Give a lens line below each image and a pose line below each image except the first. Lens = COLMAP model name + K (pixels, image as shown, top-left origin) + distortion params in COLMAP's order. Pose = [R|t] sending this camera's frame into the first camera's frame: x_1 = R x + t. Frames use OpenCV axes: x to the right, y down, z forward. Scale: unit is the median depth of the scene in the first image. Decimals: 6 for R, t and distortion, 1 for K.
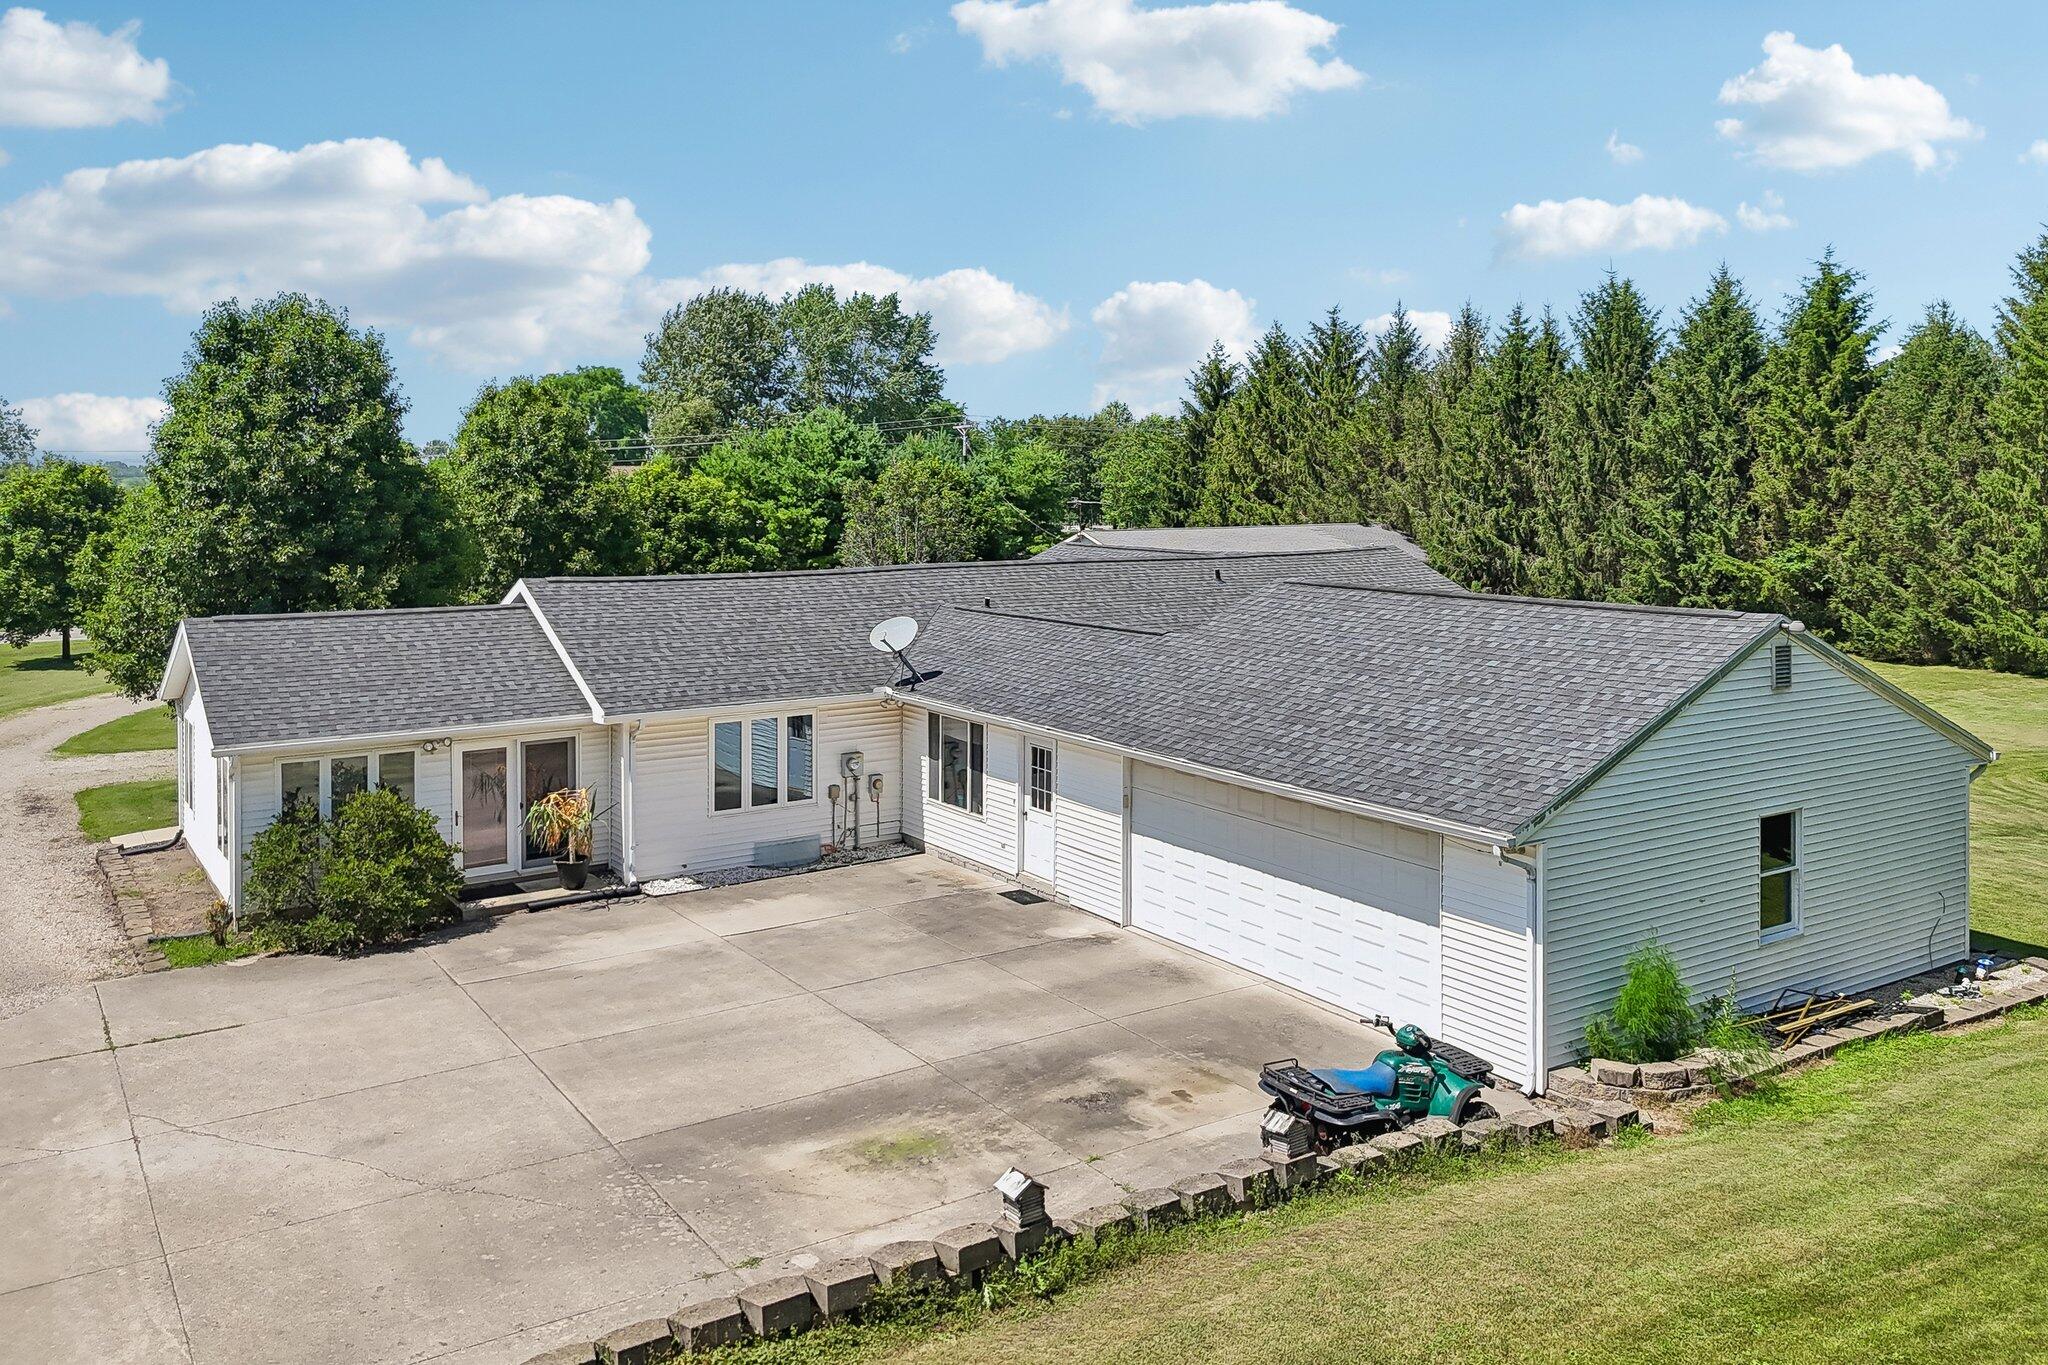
lens RADIAL K [[1620.4, 0, 1057.3], [0, 1620.4, 583.0], [0, 0, 1]] dist [0.076811, -0.088485]
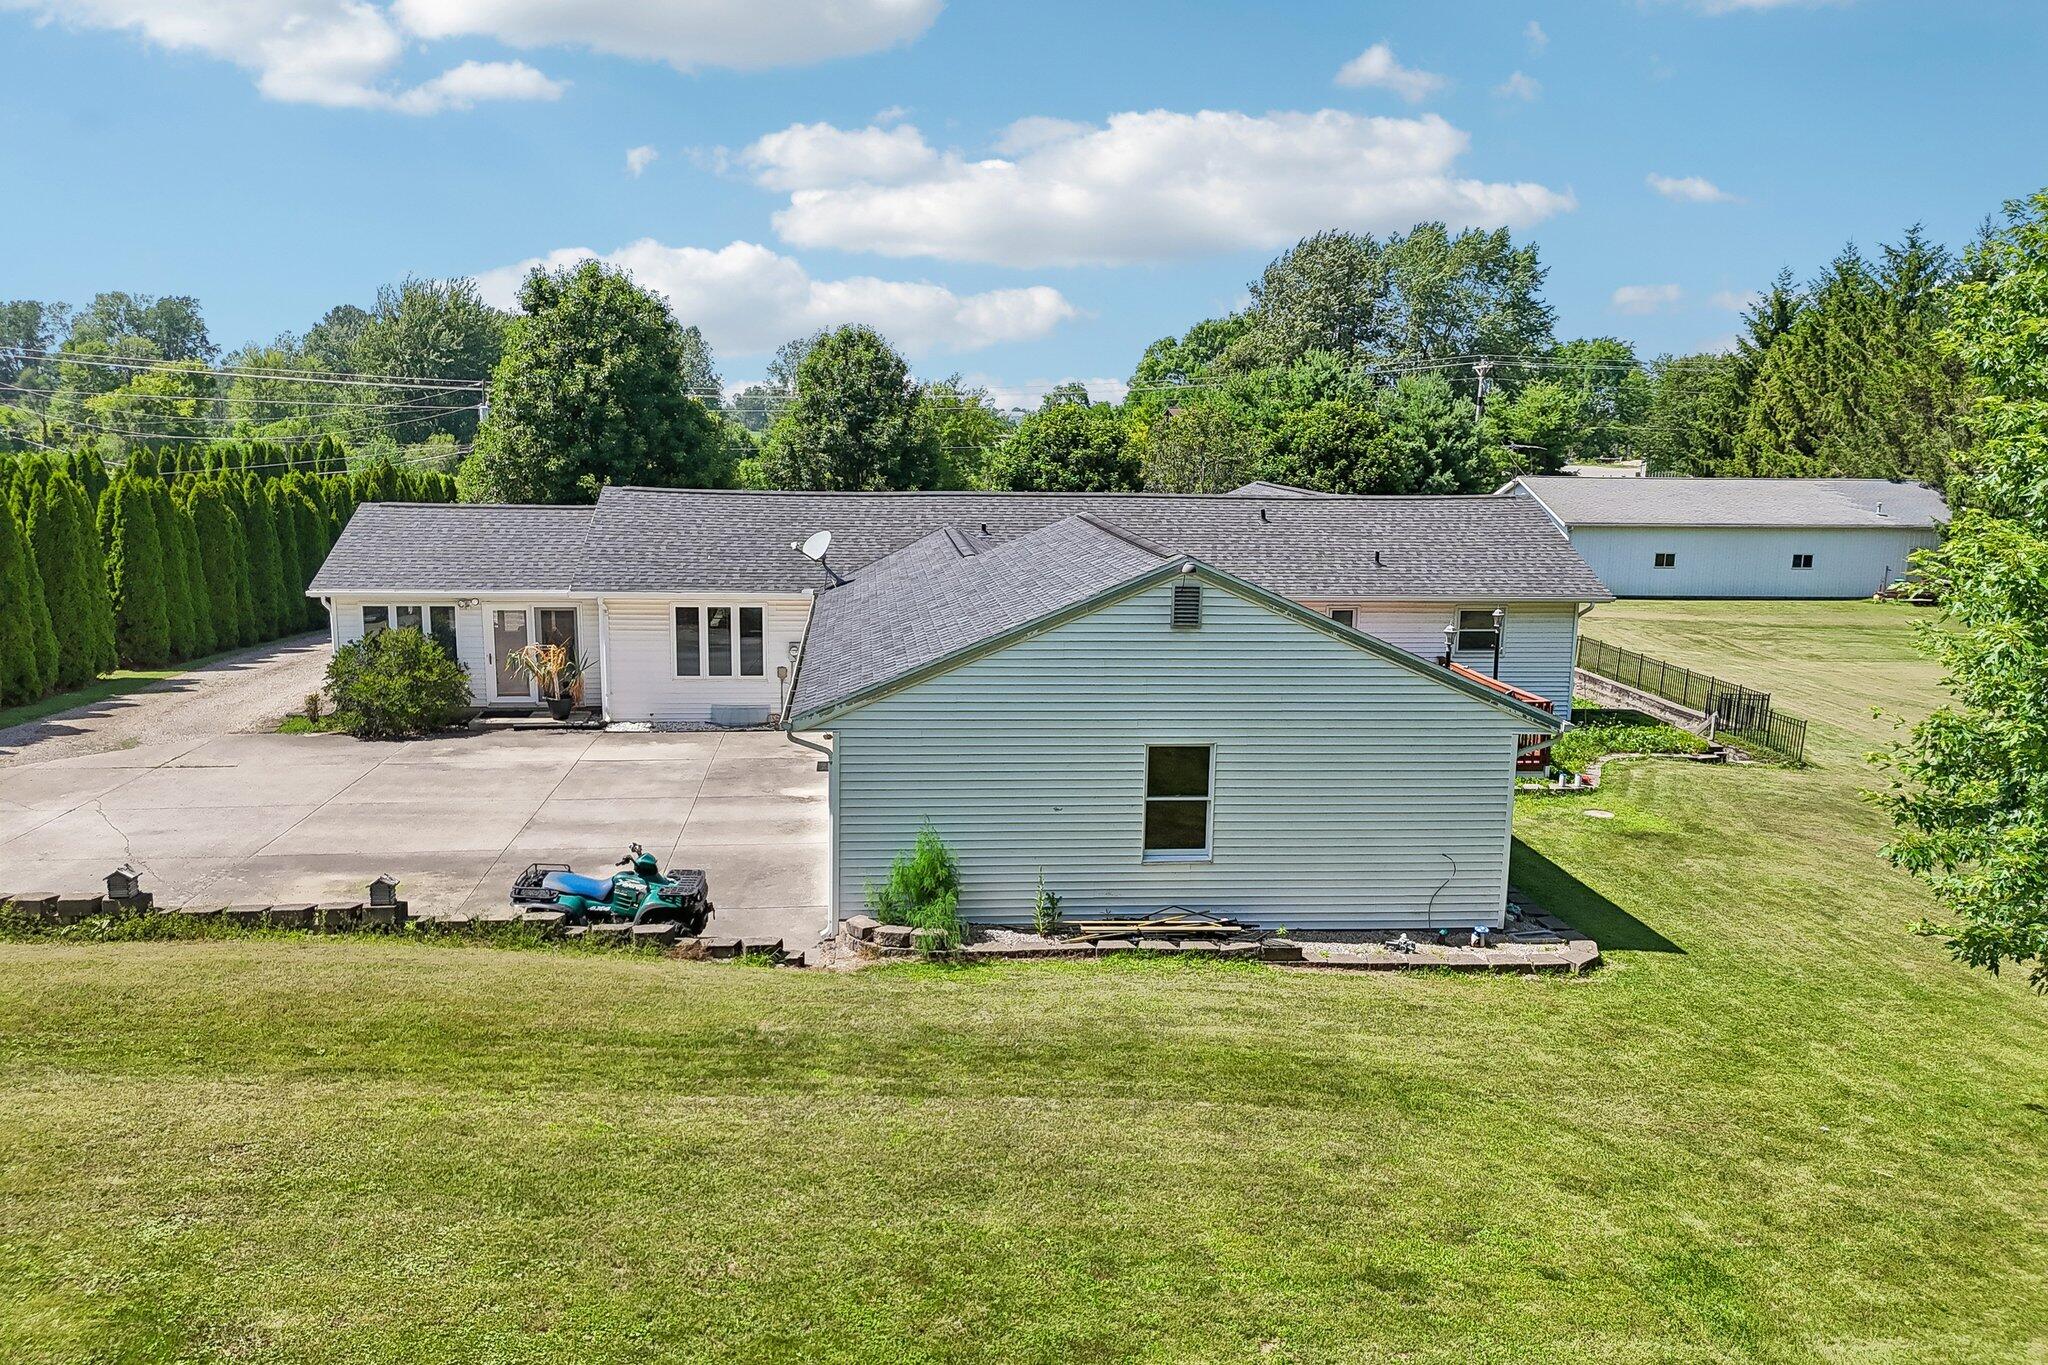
lens RADIAL K [[1538.5, 0, 1013.7], [0, 1538.5, 739.5], [0, 0, 1]] dist [0.090245, -0.104377]
pose [[0.880961, 0.113345, -0.459414, 0.556511], [-0.048603, 0.987427, 0.150416, -0.005620], [0.470686, -0.110181, 0.875394, 0.052776]]
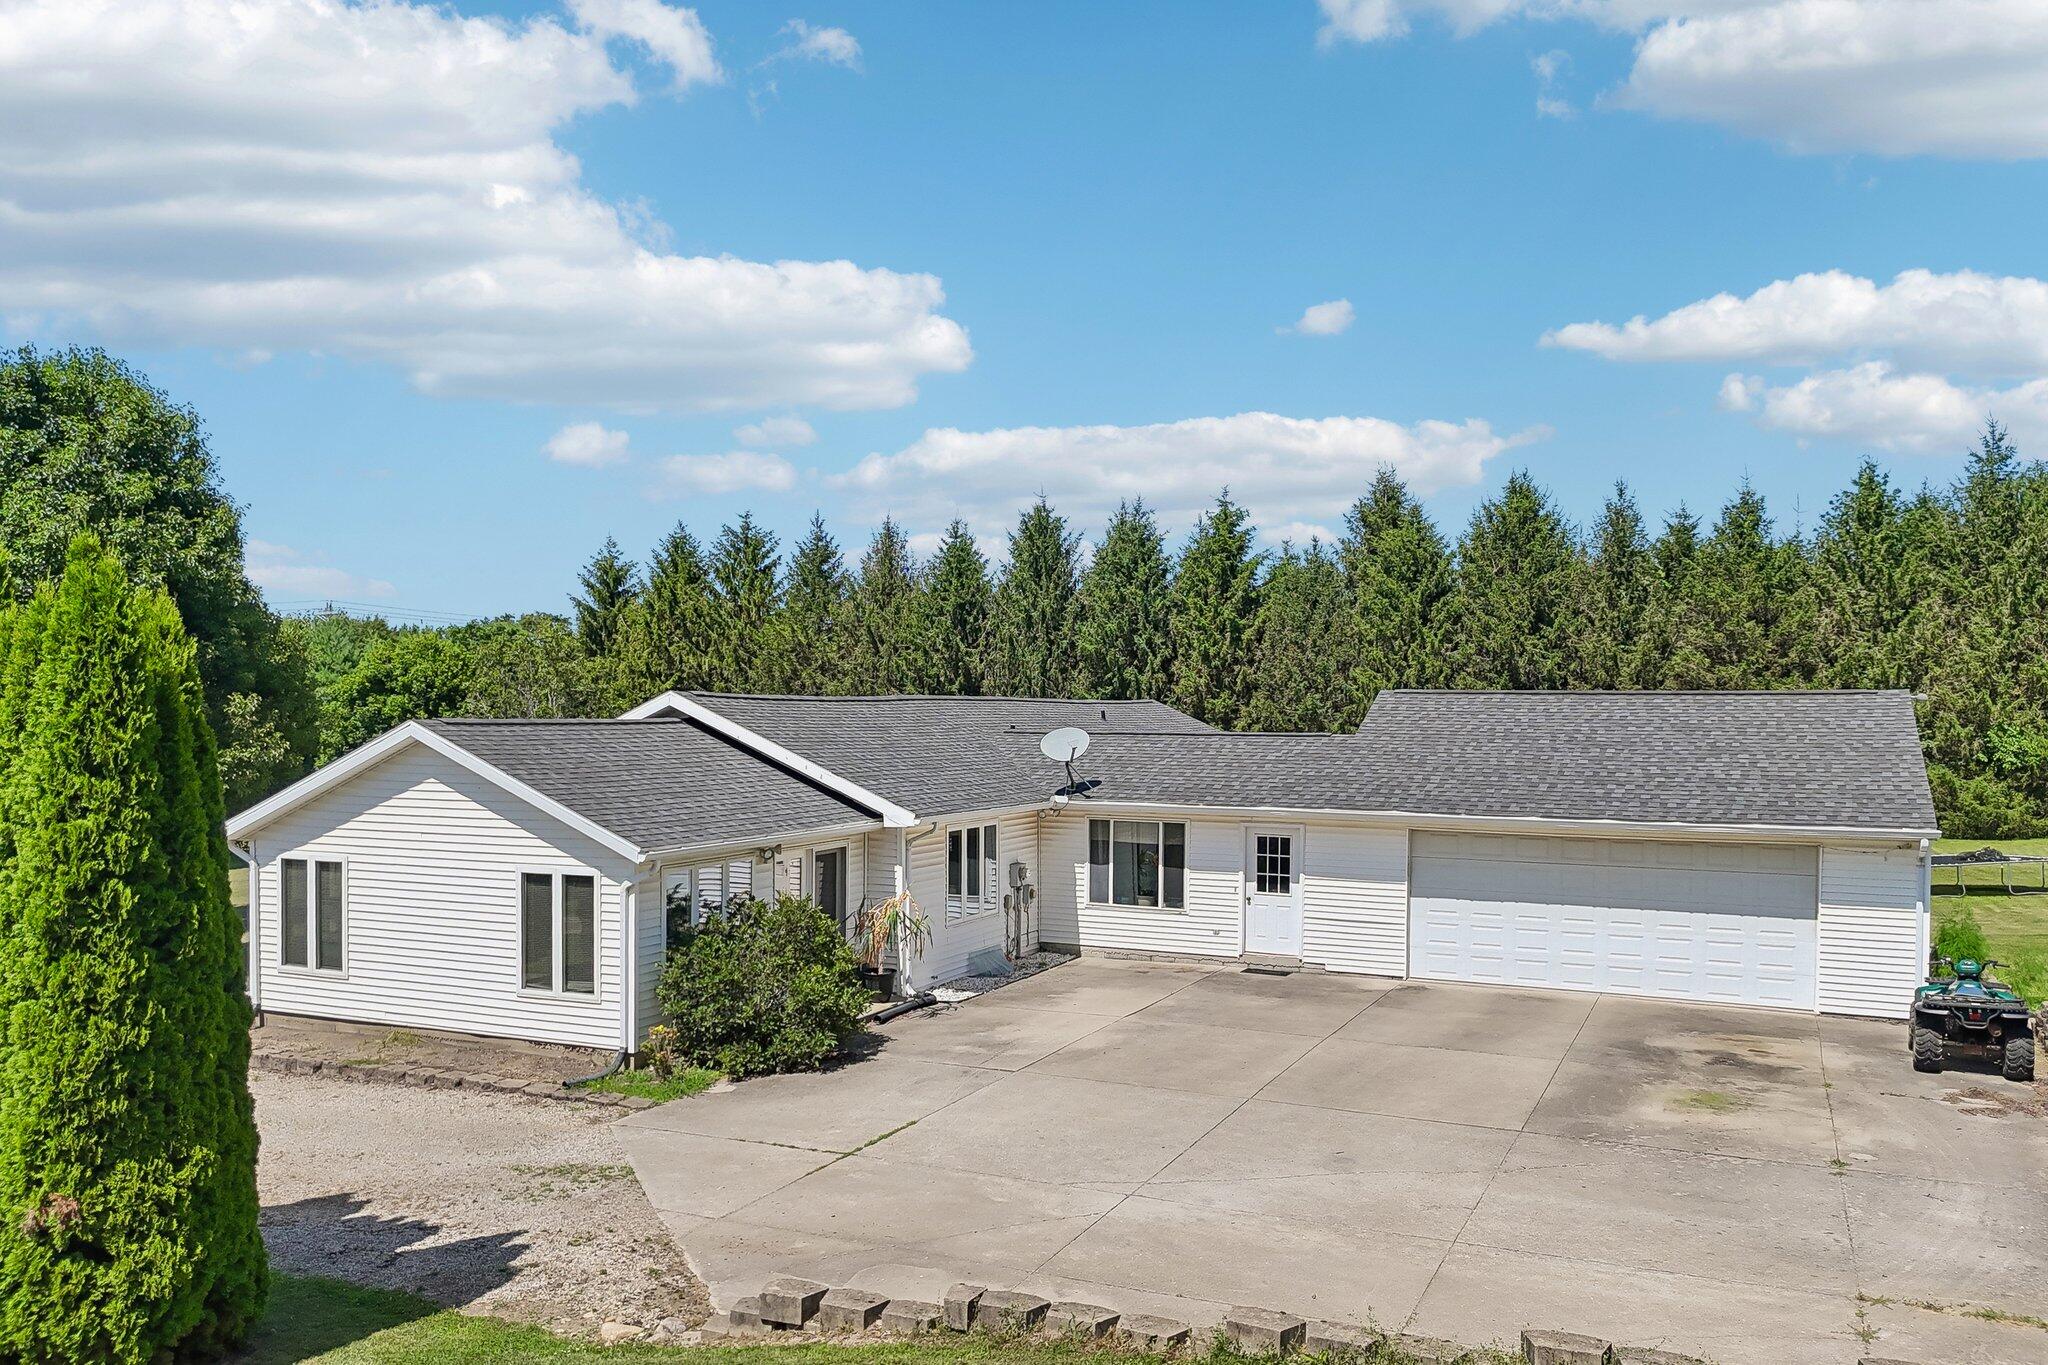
lens RADIAL K [[1555.8, 0, 1081.5], [0, 1555.8, 792.7], [0, 0, 1]] dist [0.077355, -0.070531]
pose [[0.850421, -0.021479, 0.525663, -0.604922], [0.027341, 0.999620, -0.003387, 0.063791], [-0.525391, 0.017252, 0.850686, 0.146227]]
